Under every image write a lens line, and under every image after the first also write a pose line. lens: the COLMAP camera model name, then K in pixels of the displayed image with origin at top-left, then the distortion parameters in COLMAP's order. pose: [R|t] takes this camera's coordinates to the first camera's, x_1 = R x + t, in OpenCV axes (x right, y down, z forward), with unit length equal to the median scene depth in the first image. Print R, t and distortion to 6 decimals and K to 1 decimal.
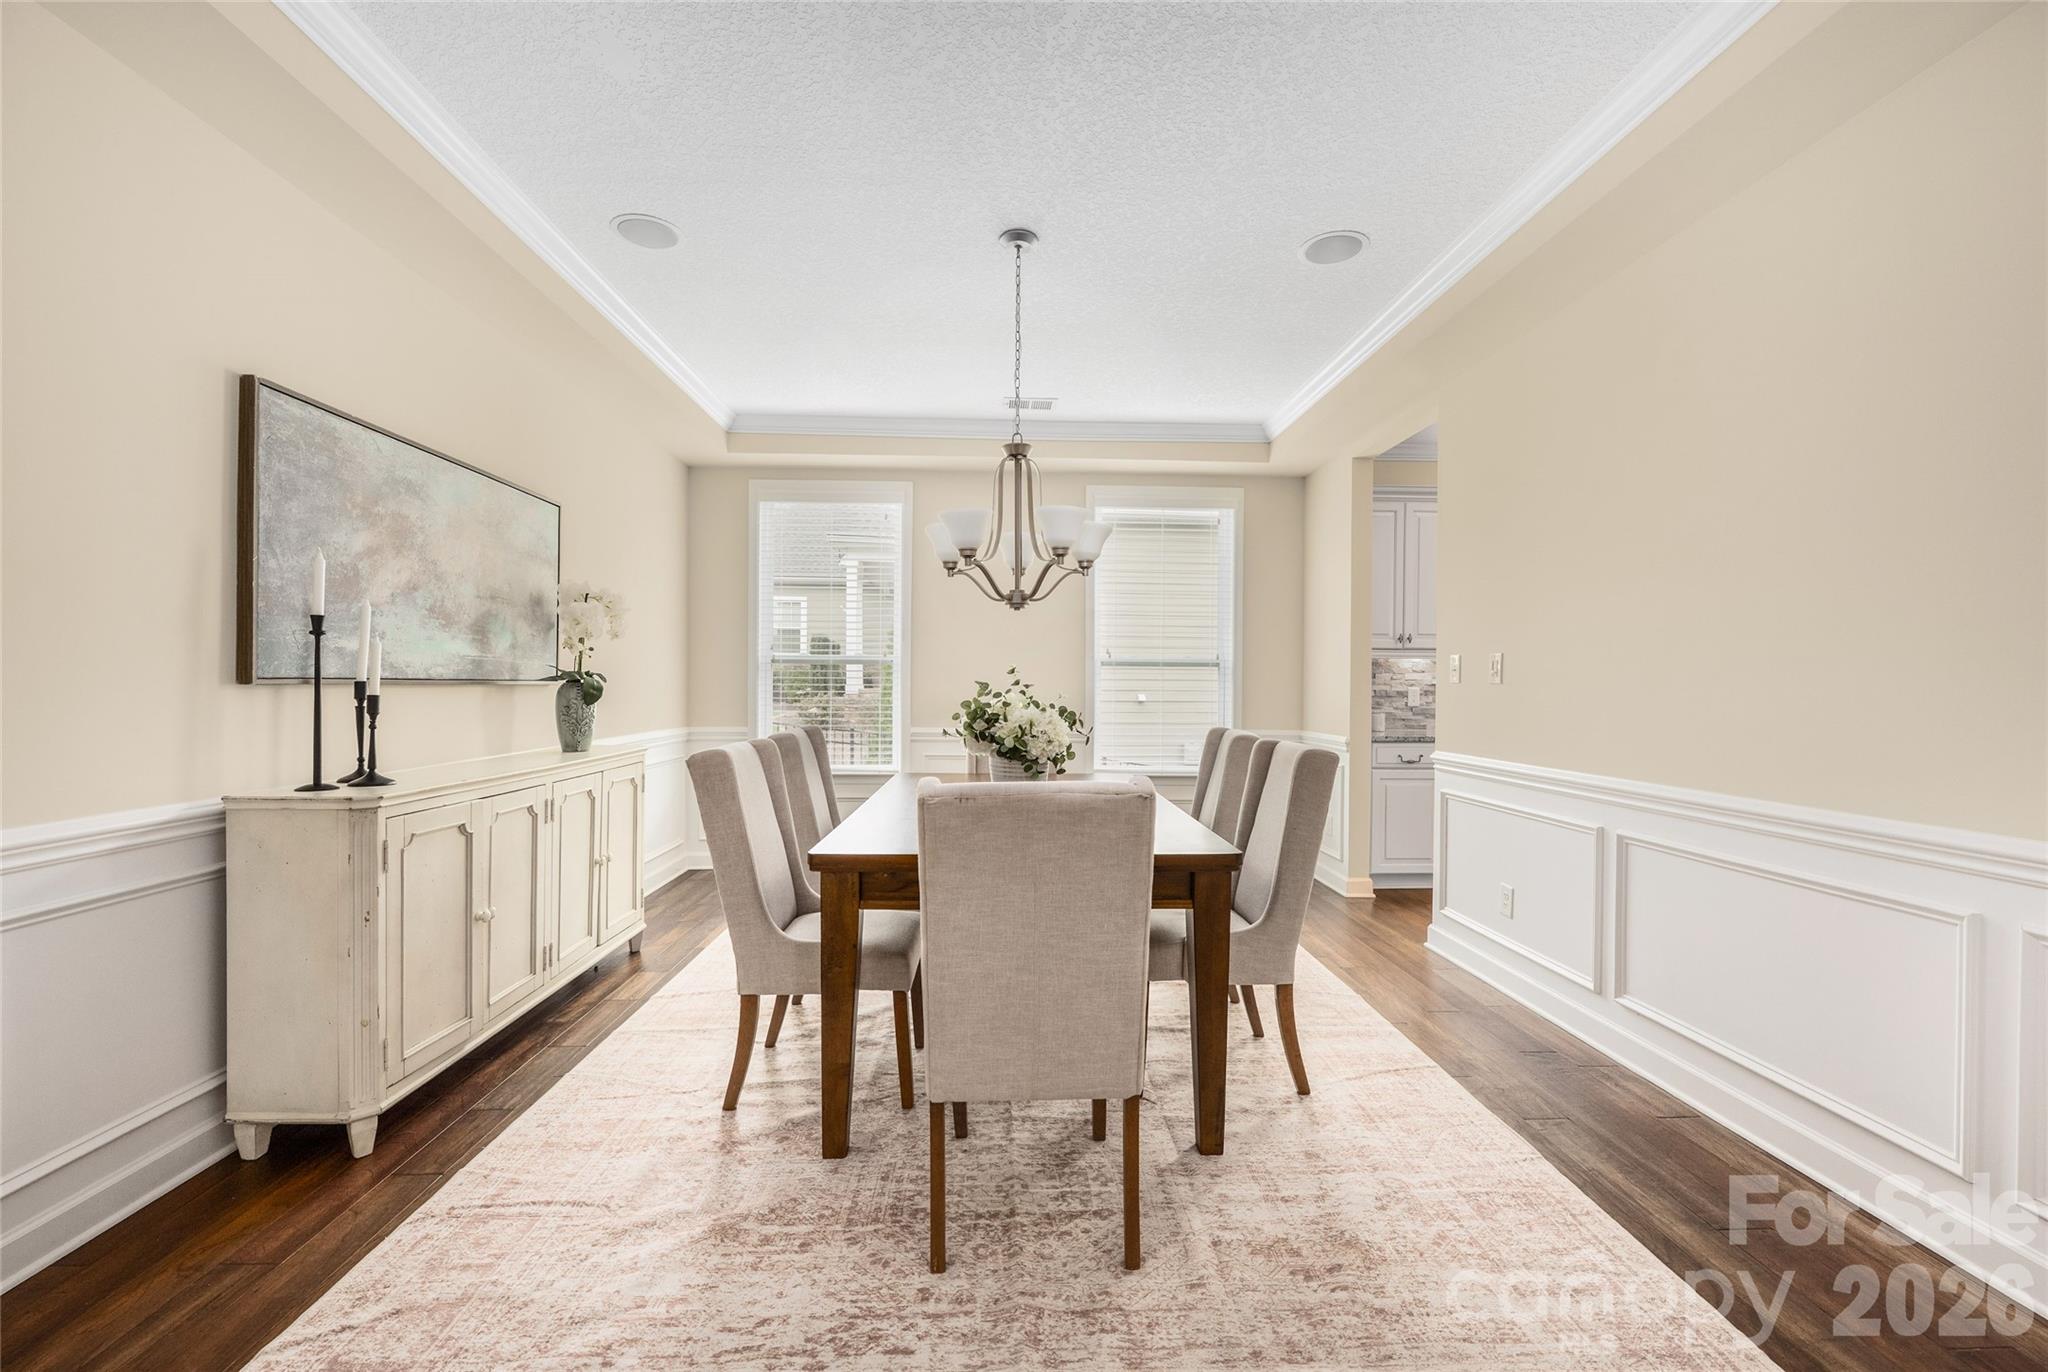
lens RADIAL K [[826.2, 0, 1029.2], [0, 826.2, 685.6], [0, 0, 1]] dist [-0.007204, 0.000168]
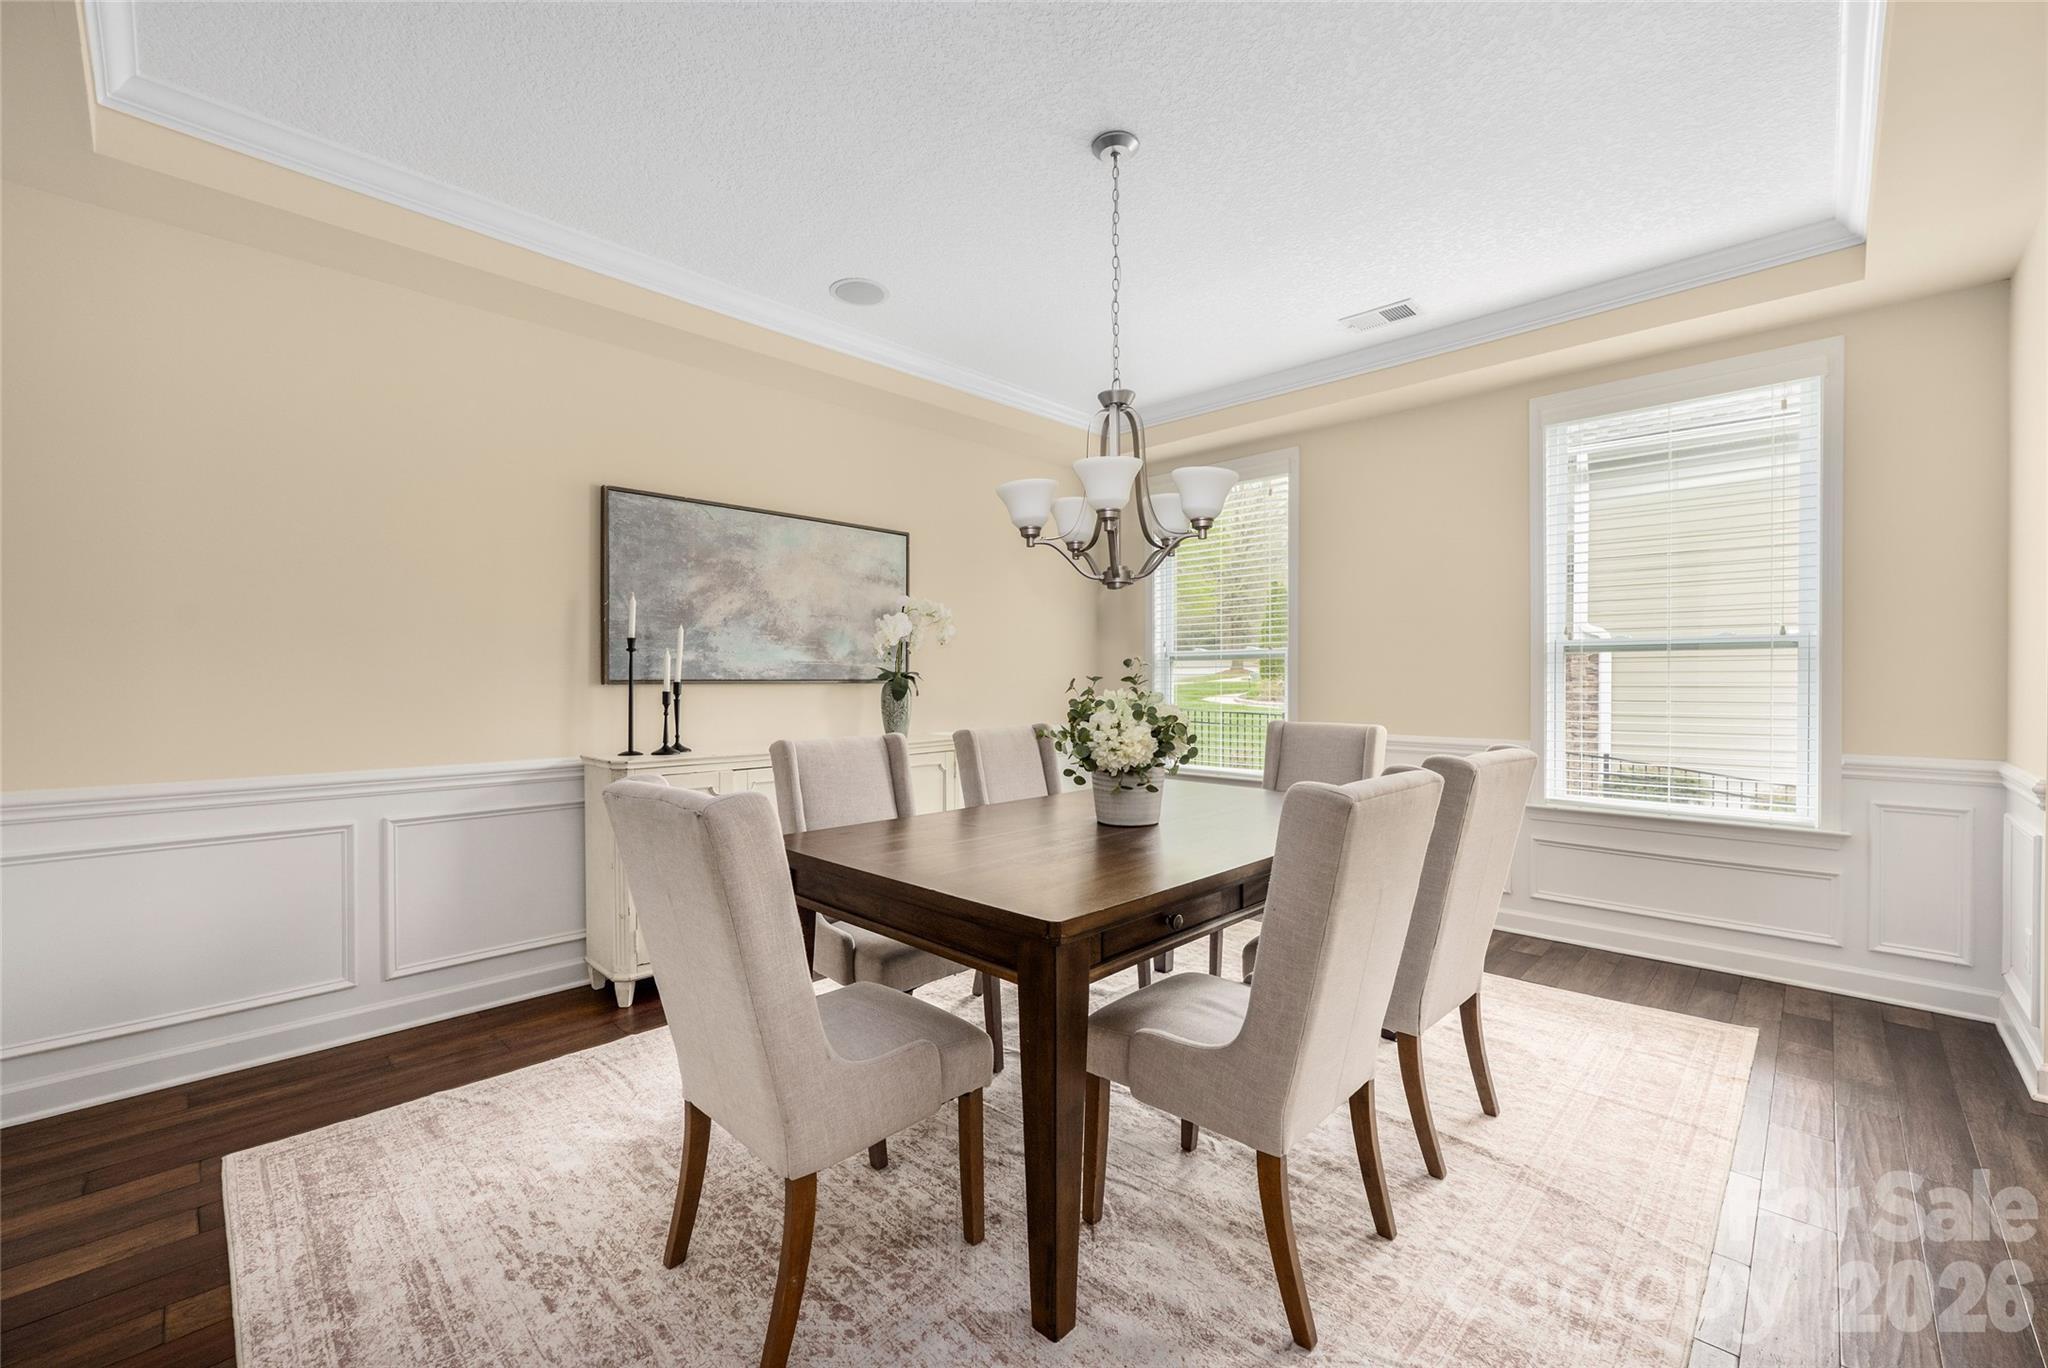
lens RADIAL K [[826.2, 0, 1027.0], [0, 826.2, 688.2], [0, 0, 1]] dist [-0.007204, 0.000168]
pose [[0.690573, -0.001162, -0.723261, 0.649166], [0.005857, 0.999975, 0.003986, 0.003318], [0.723239, -0.006989, 0.690563, 0.443499]]
